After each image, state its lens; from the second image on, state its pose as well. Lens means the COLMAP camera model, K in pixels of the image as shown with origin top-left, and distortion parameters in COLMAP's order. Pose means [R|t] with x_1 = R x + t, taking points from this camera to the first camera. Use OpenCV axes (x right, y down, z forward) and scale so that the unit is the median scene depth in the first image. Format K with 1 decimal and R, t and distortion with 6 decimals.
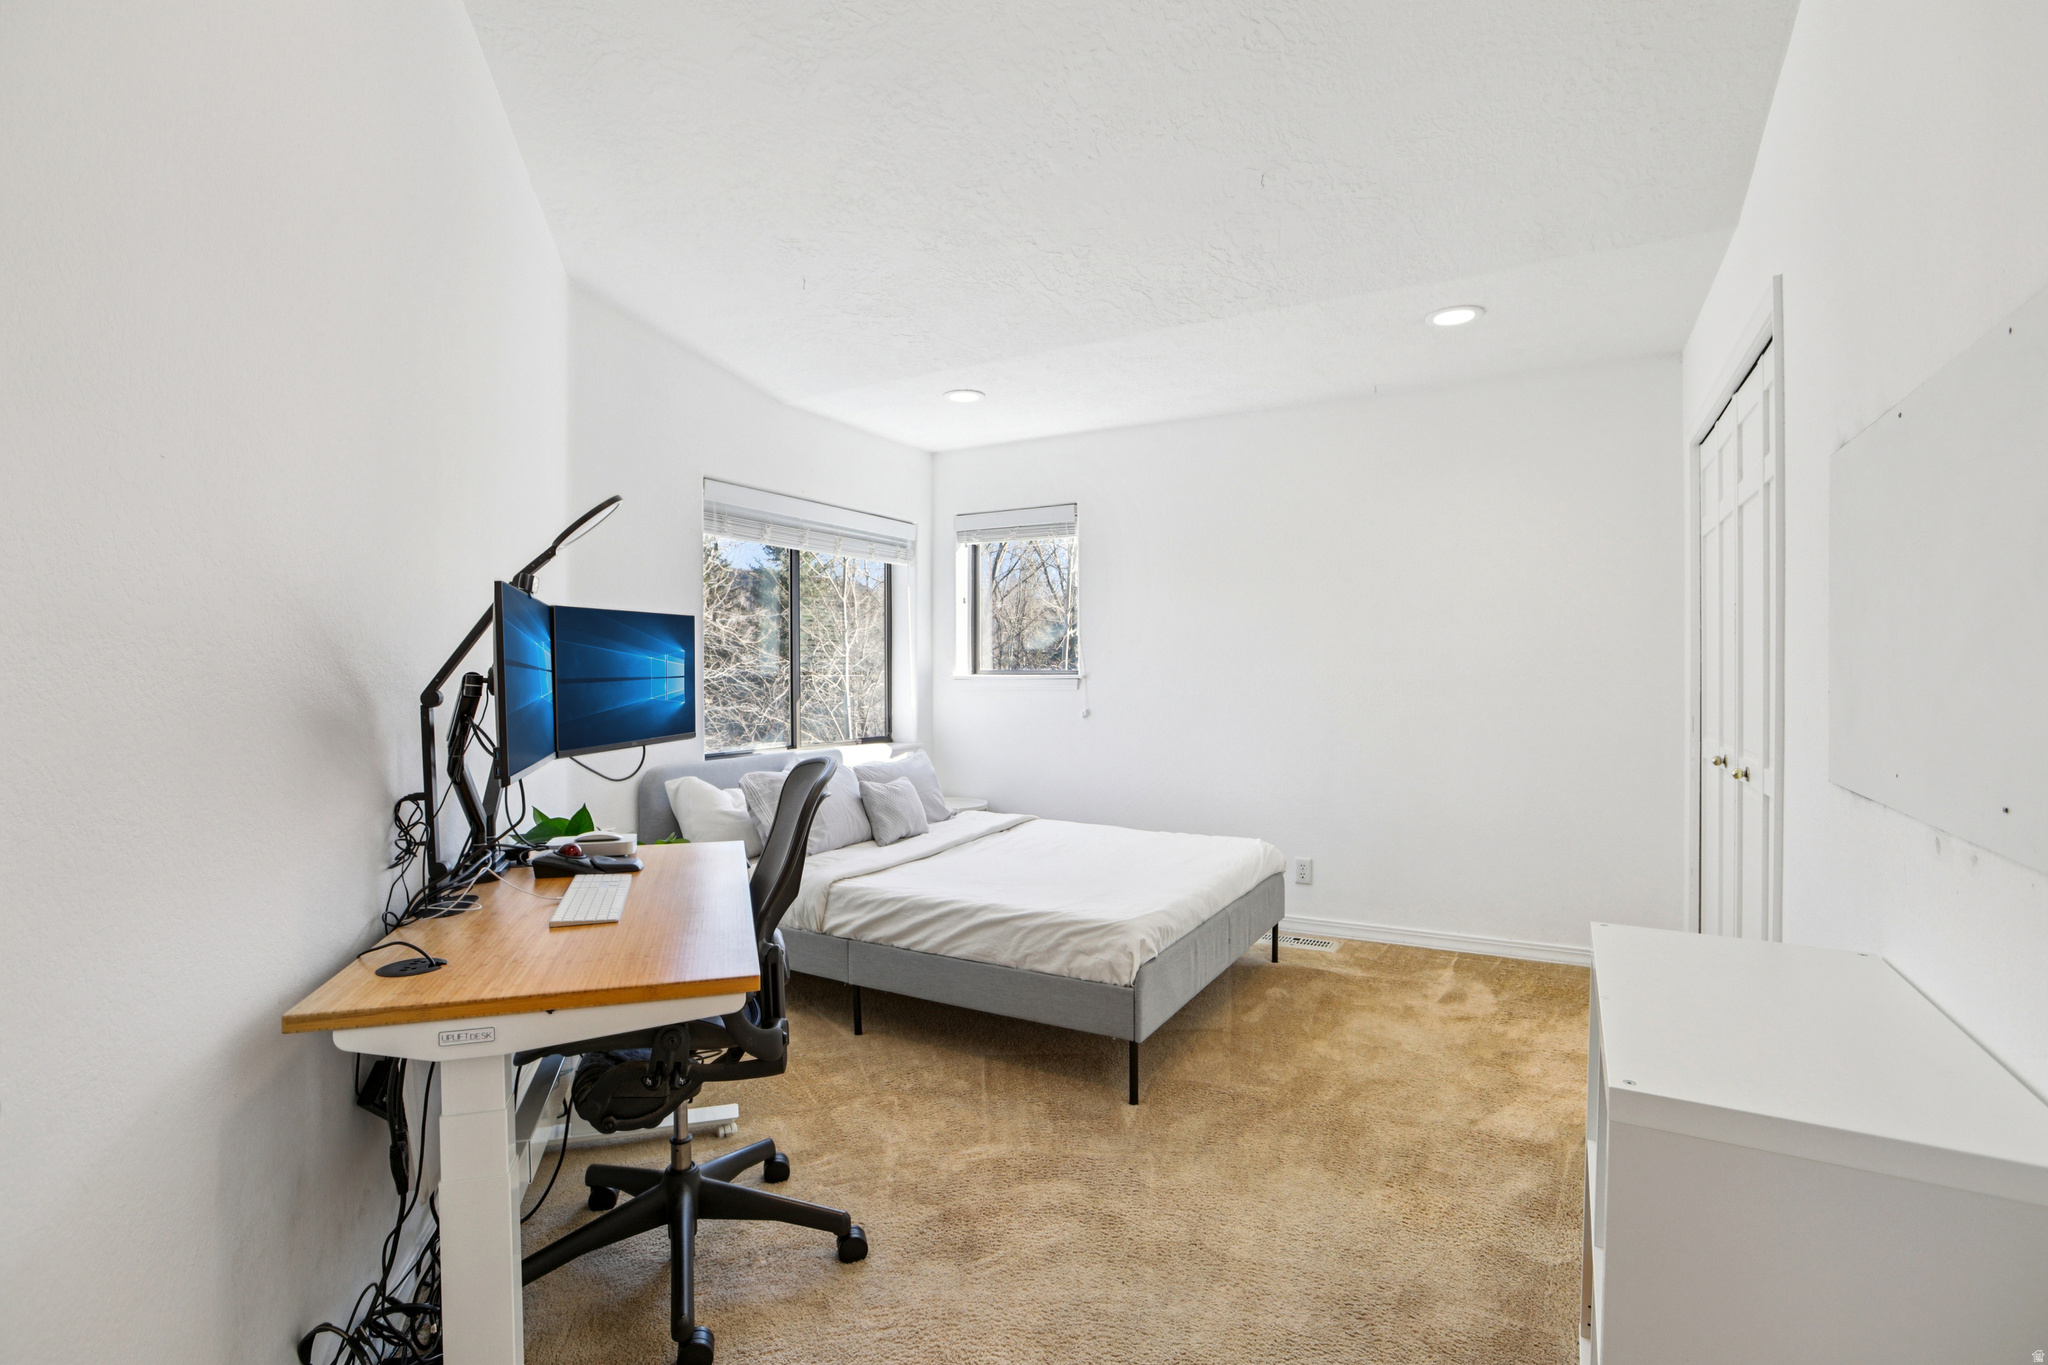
lens RADIAL K [[954.3, 0, 1024.0], [0, 954.3, 682.5], [0, 0, 1]] dist [-0.001717, -0.000260]
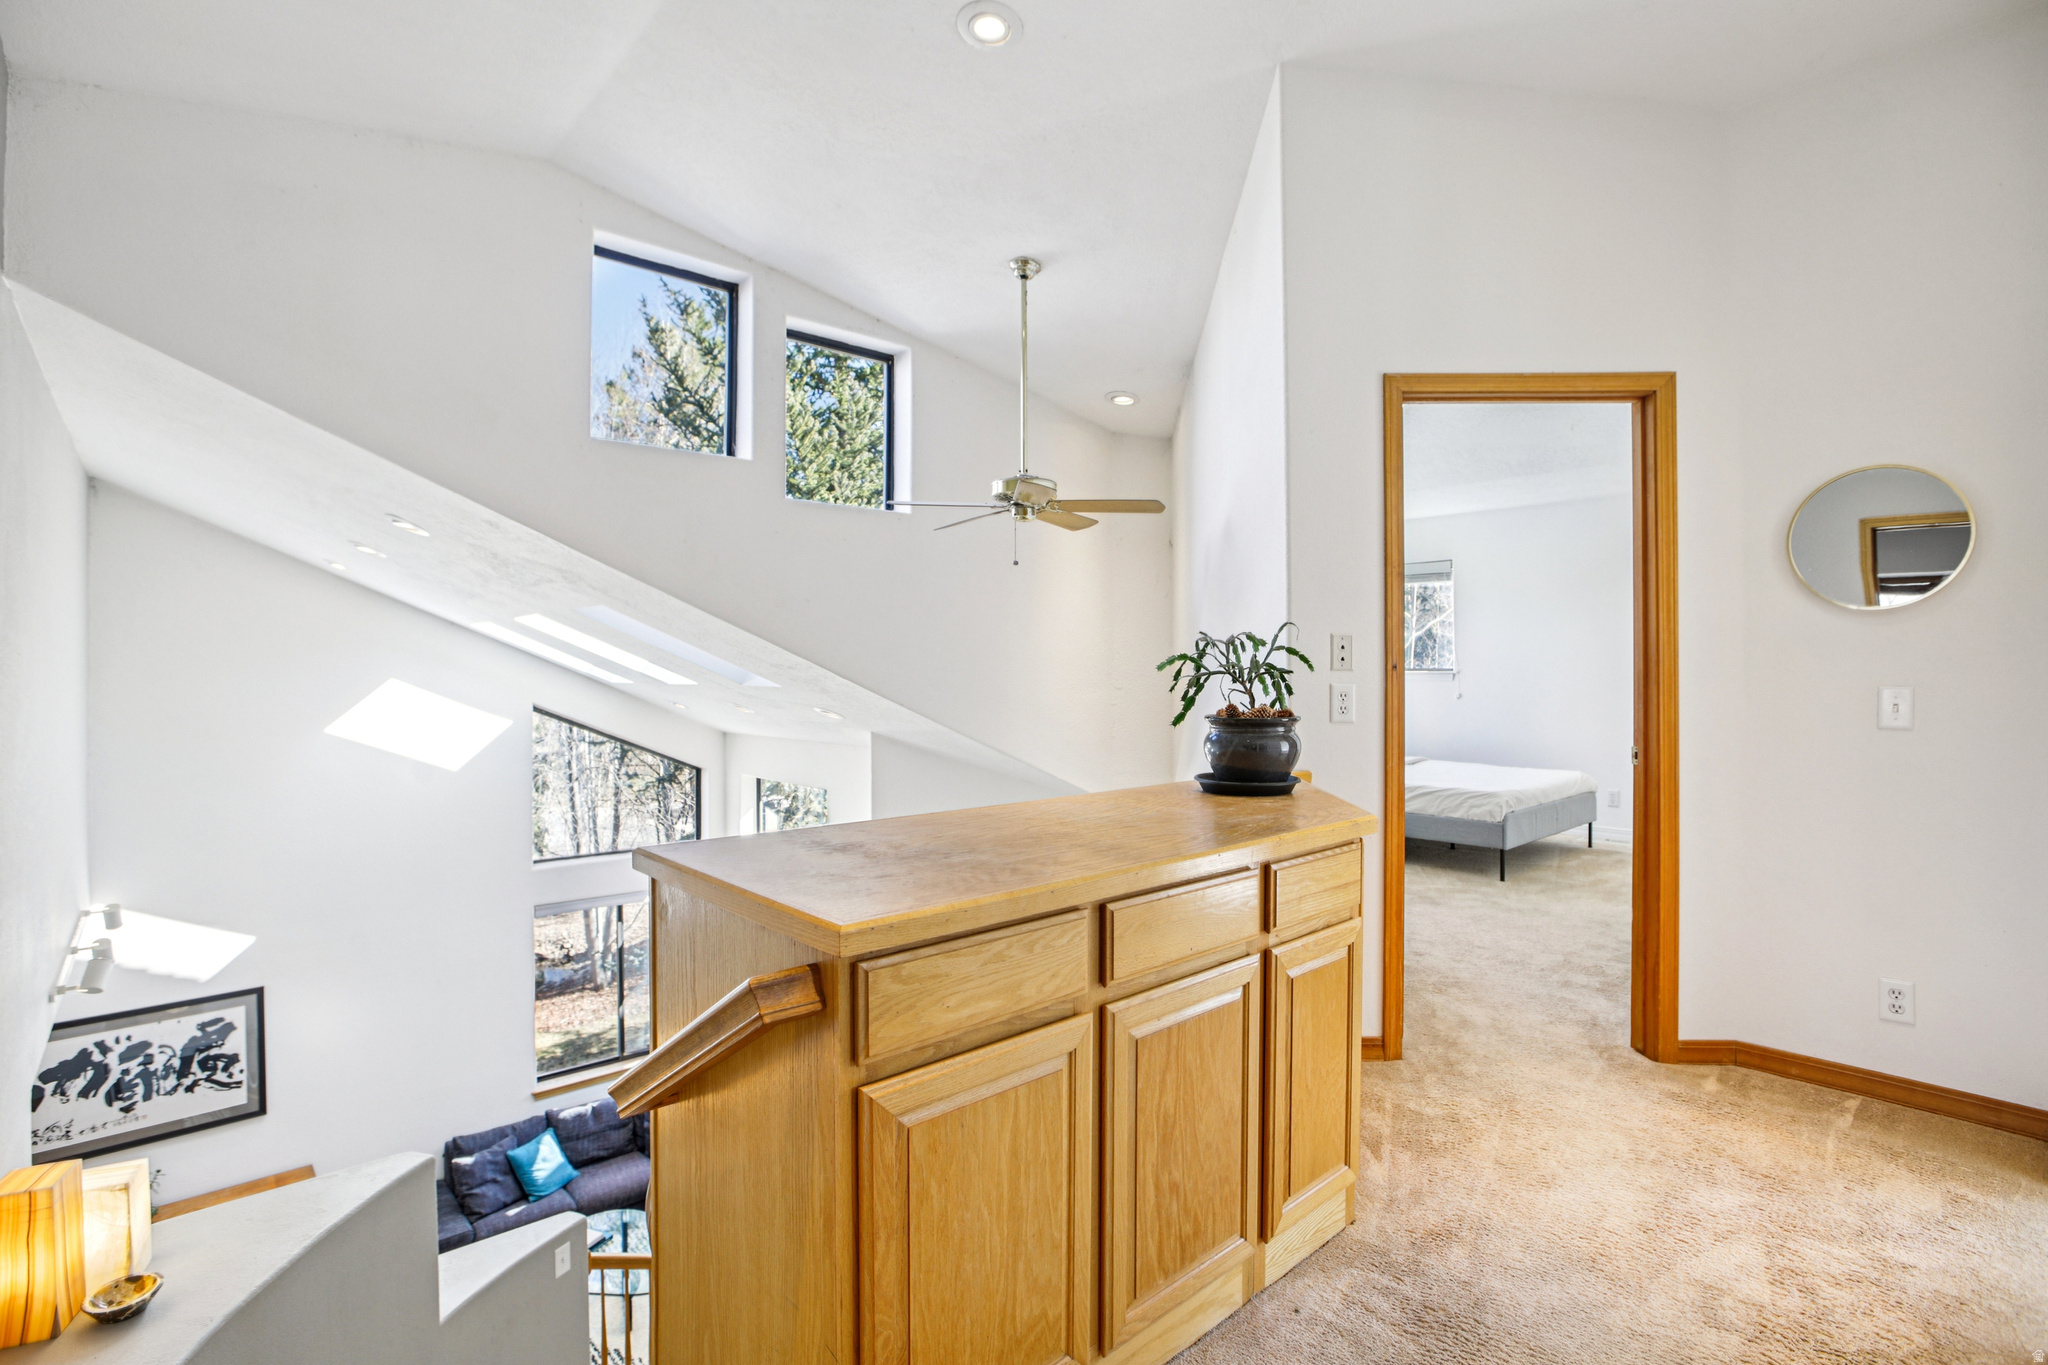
lens RADIAL K [[970.8, 0, 1024.0], [0, 970.8, 682.5], [0, 0, 1]] dist [-0.054899, 0.023460]
pose [[0.950574, 0.003721, -0.310476, -0.211978], [-0.007001, 0.999931, -0.009449, 0.049470], [0.310419, 0.011156, 0.950534, -1.196670]]
